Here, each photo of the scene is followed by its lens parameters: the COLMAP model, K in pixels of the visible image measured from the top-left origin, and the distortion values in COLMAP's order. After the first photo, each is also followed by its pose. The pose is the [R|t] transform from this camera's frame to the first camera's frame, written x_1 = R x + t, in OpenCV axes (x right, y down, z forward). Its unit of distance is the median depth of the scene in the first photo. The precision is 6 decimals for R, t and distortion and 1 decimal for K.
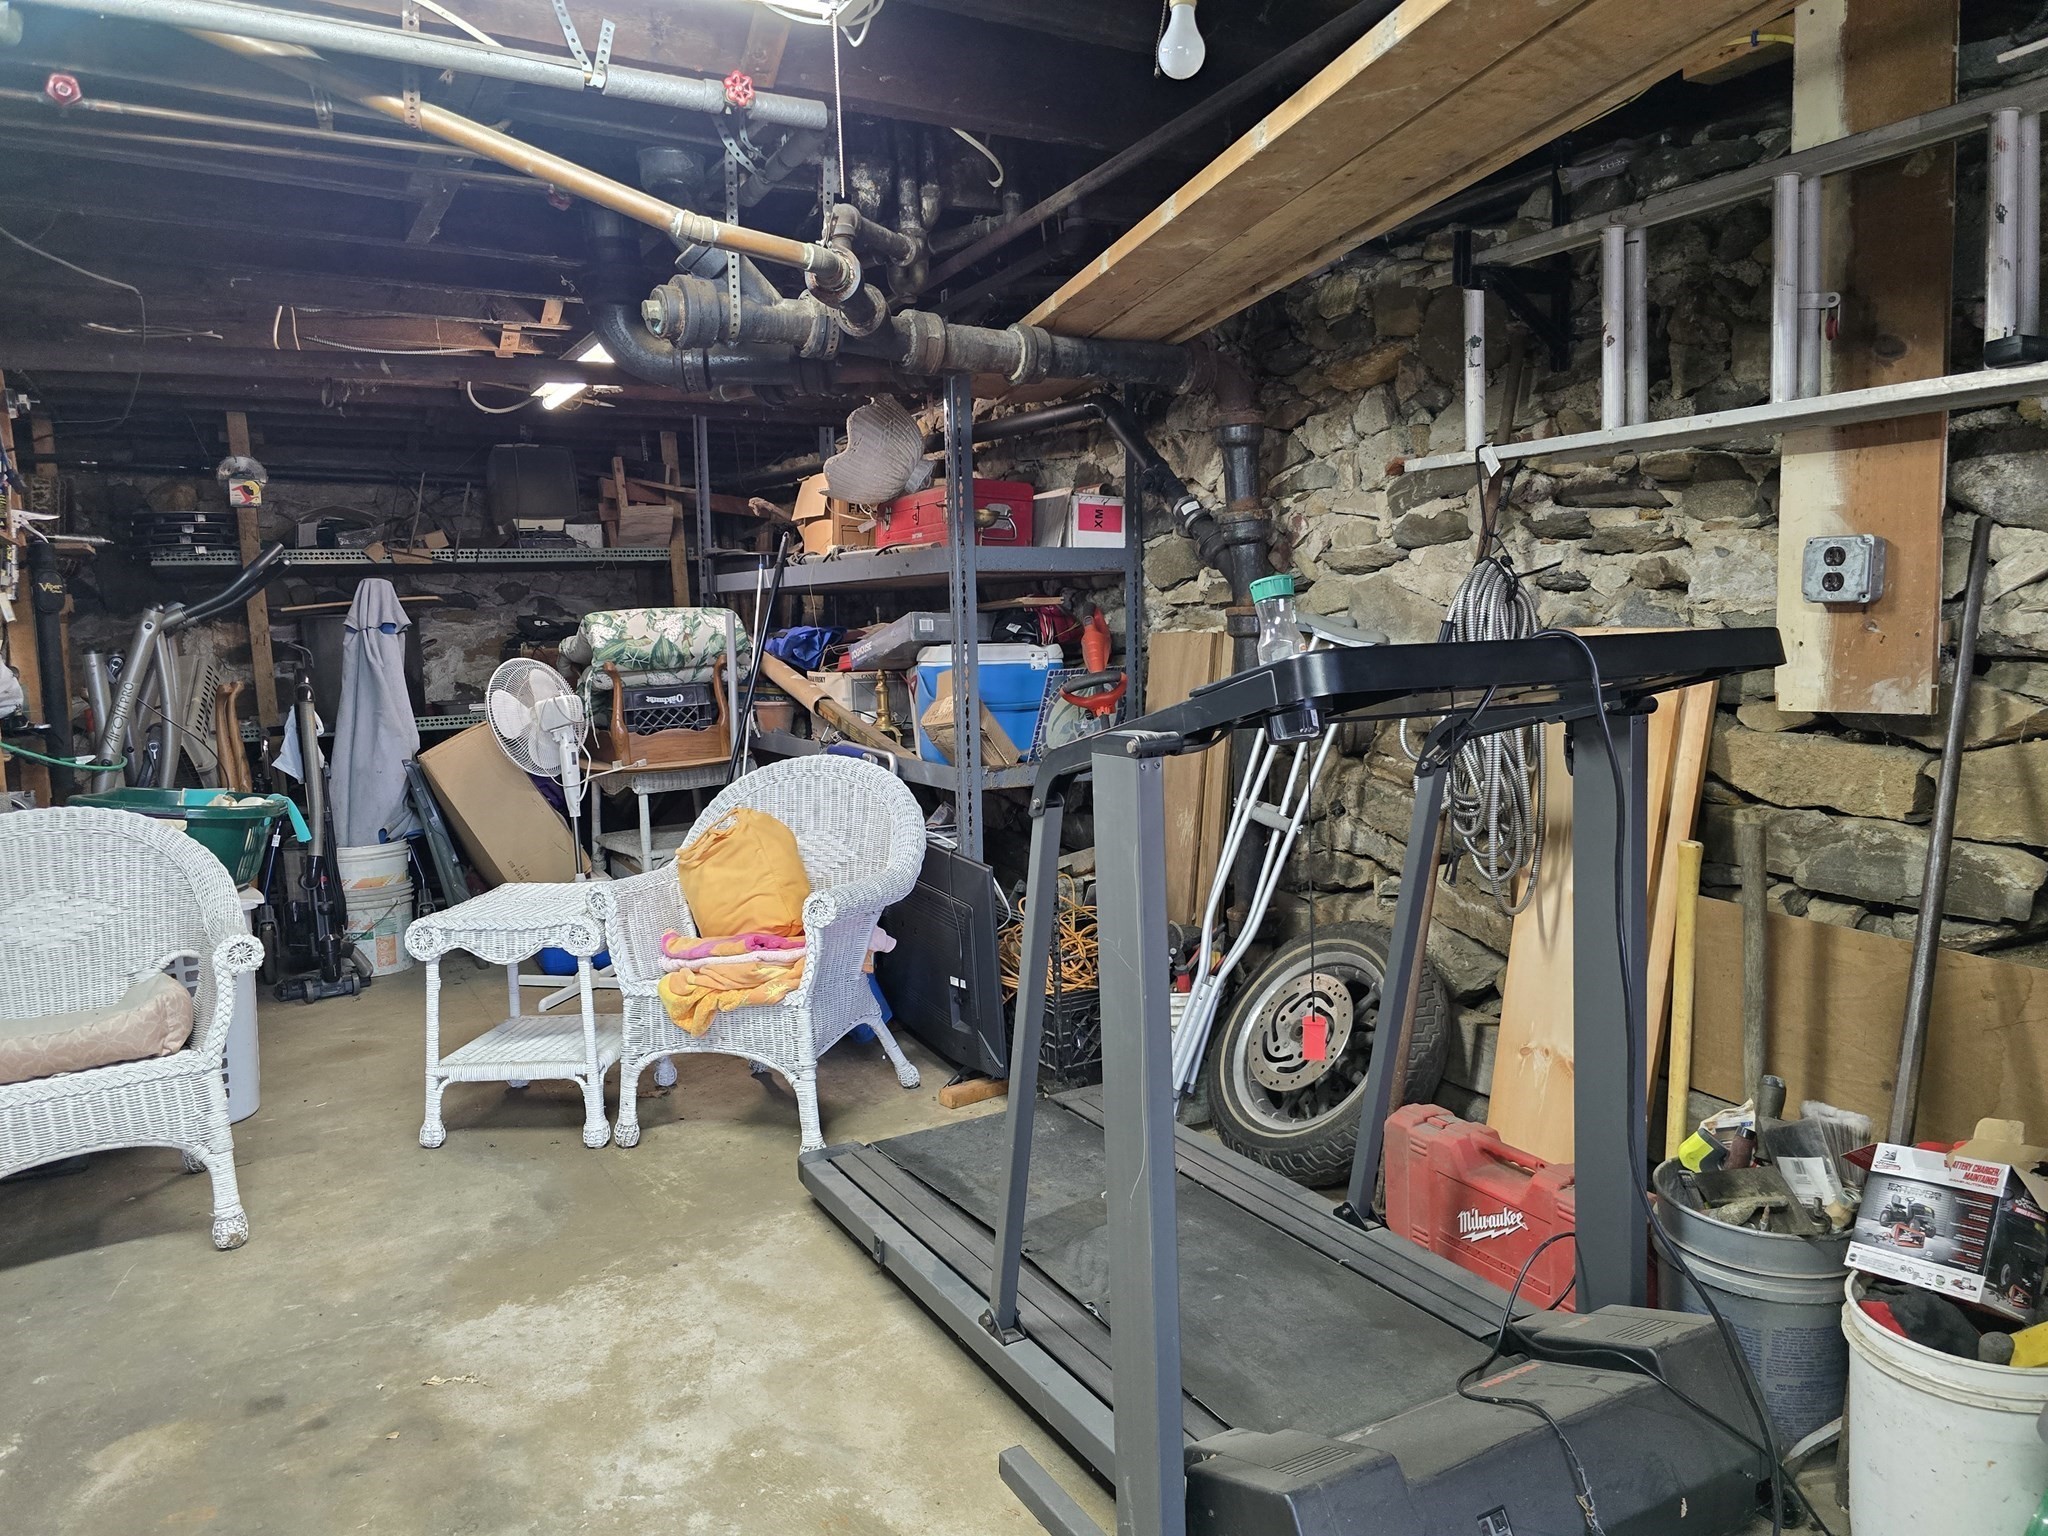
lens RADIAL K [[1369.6, 0, 1025.3], [0, 1369.6, 776.5], [0, 0, 1]] dist [0.018671, -0.012990]
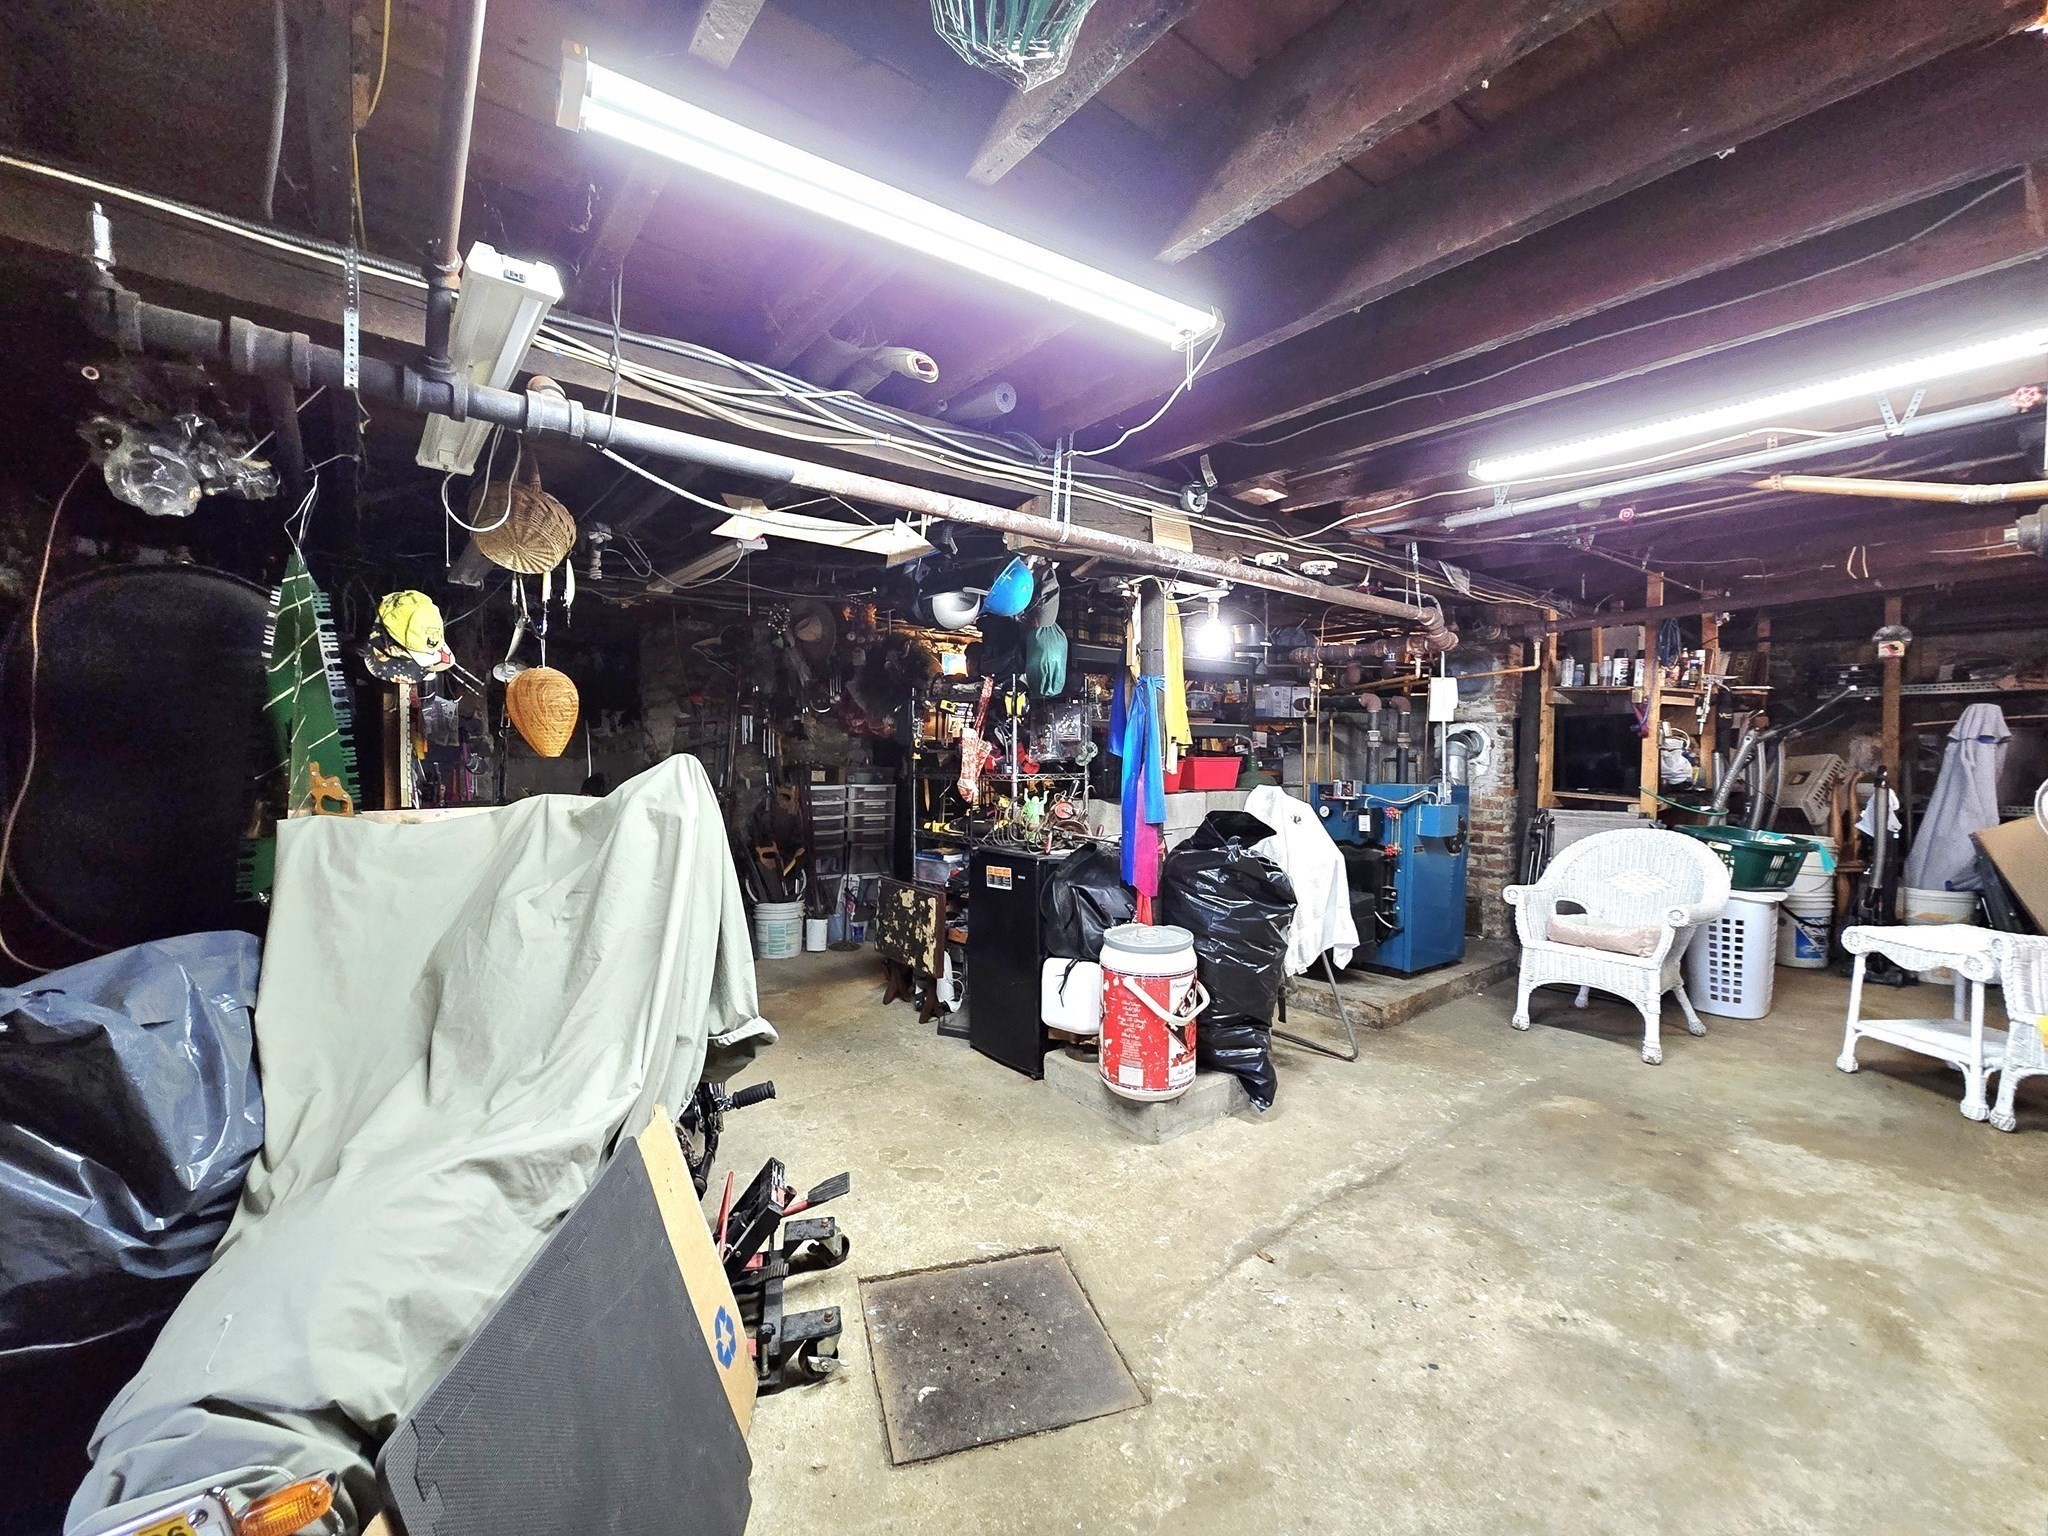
lens RADIAL K [[842.0, 0, 1019.1], [0, 842.0, 784.7], [0, 0, 1]] dist [-0.000410, 0.000825]
pose [[0.130079, 0.073957, -0.988742, 0.378883], [-0.108682, 0.992269, 0.059922, -0.012510], [0.985529, 0.099664, 0.137111, -0.101937]]
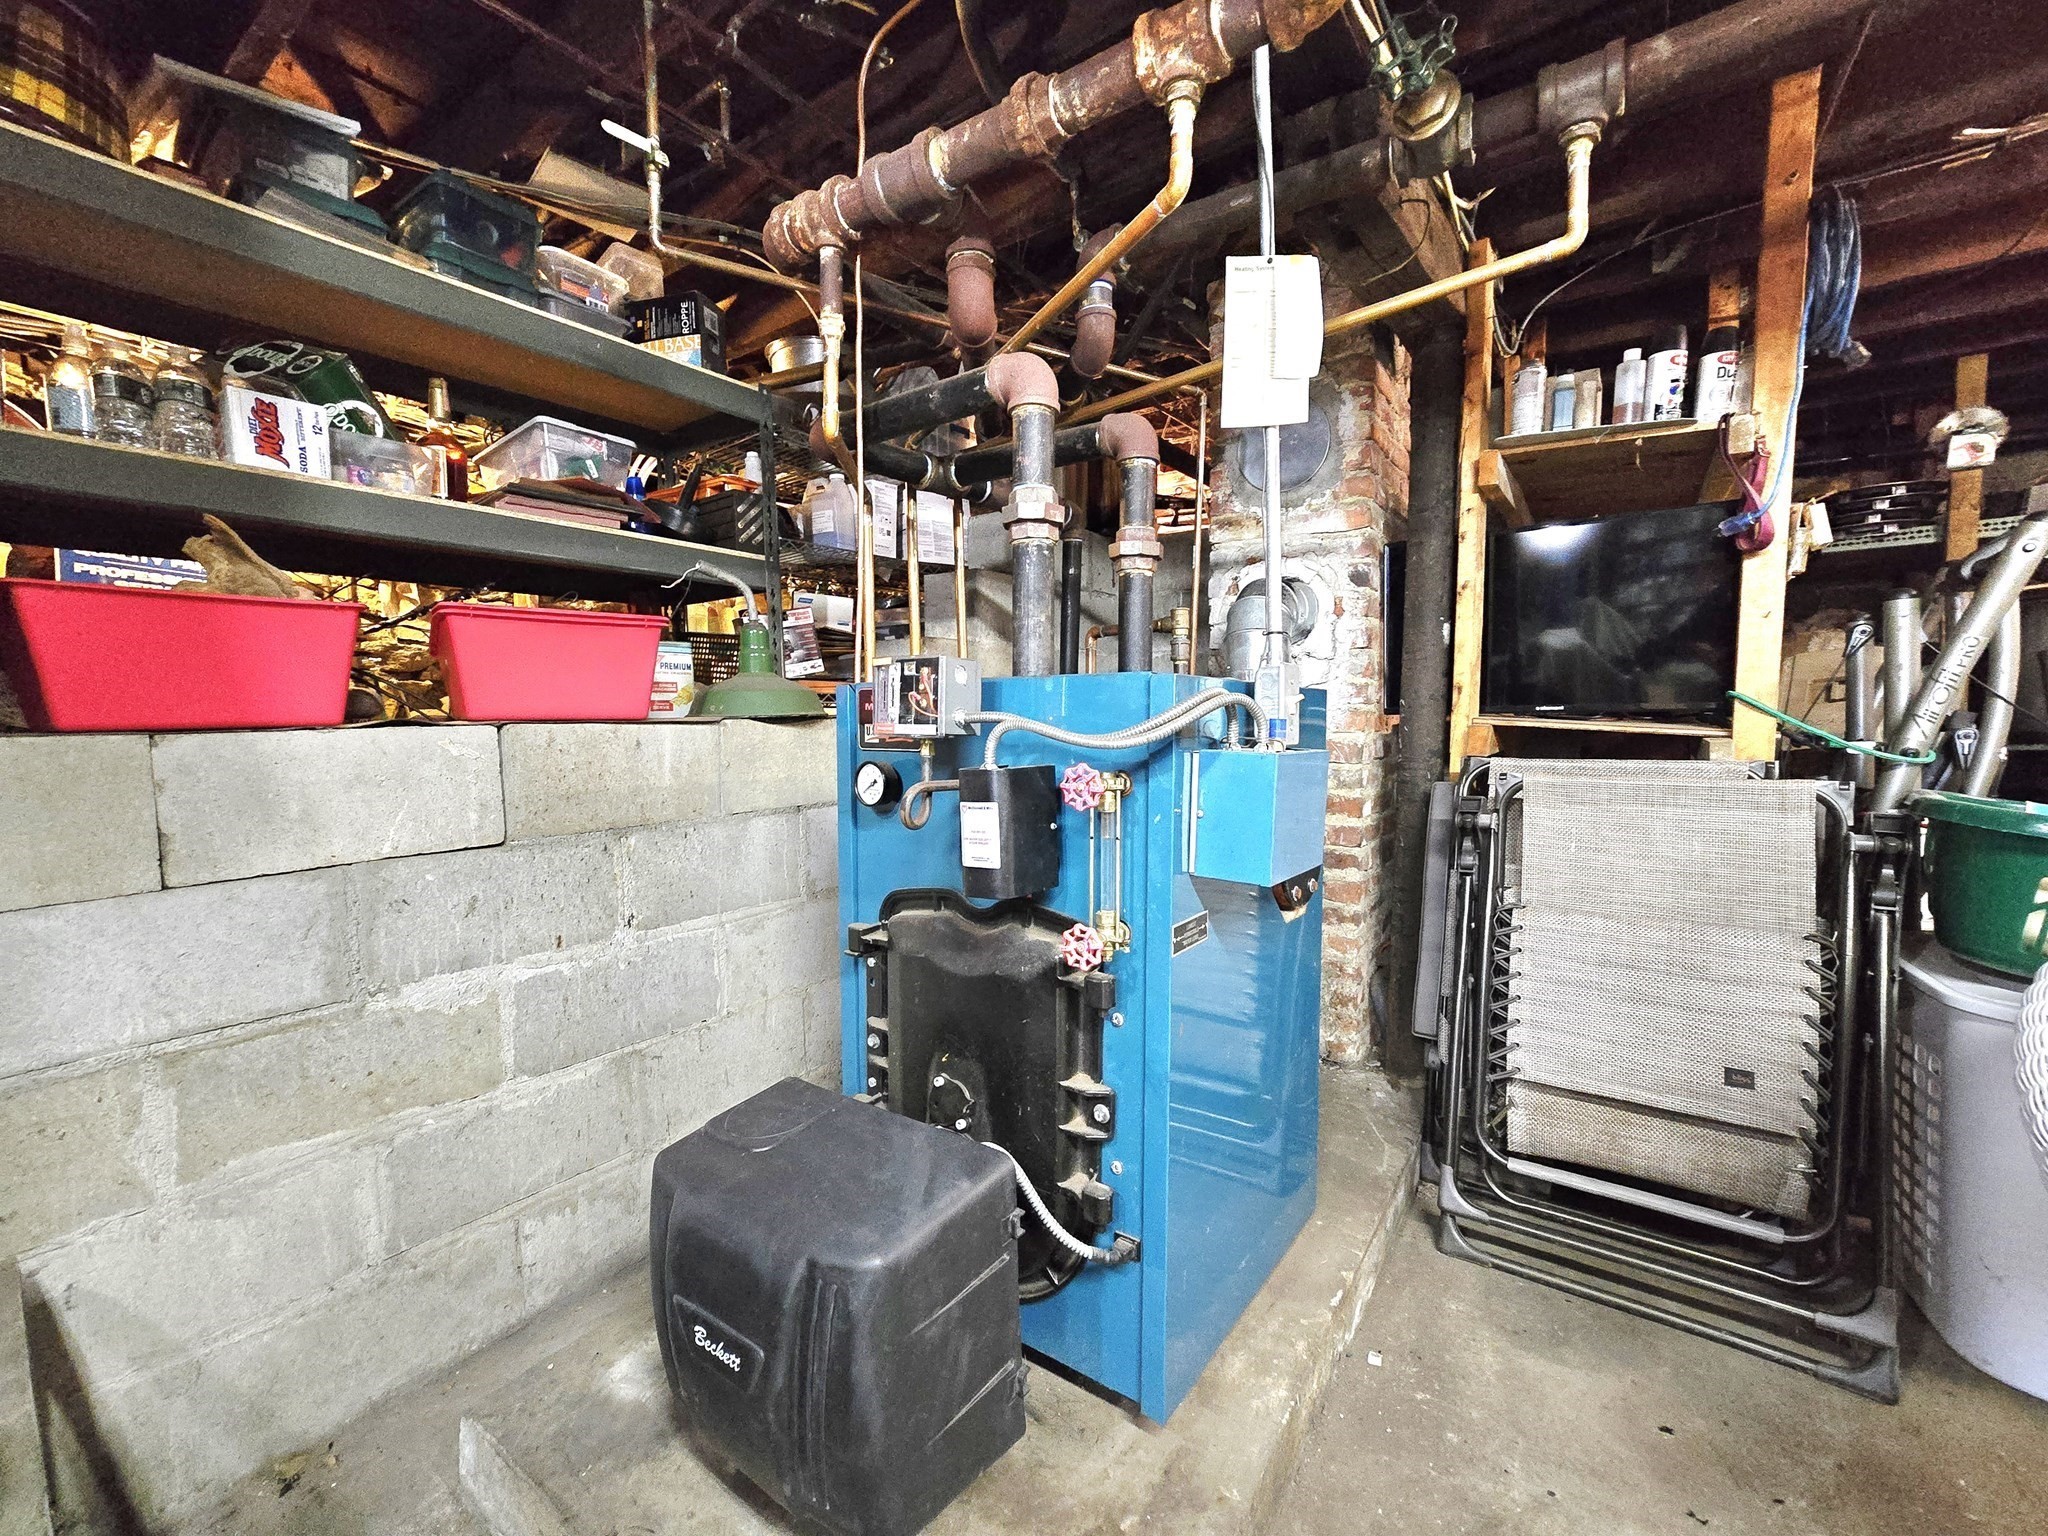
lens RADIAL K [[842.0, 0, 1026.2], [0, 842.0, 766.6], [0, 0, 1]] dist [-0.000410, 0.000825]
pose [[0.396963, 0.087727, -0.913633, -0.493115], [-0.101929, 0.993478, 0.051107, 0.022197], [0.912157, 0.072838, 0.403315, 0.461541]]
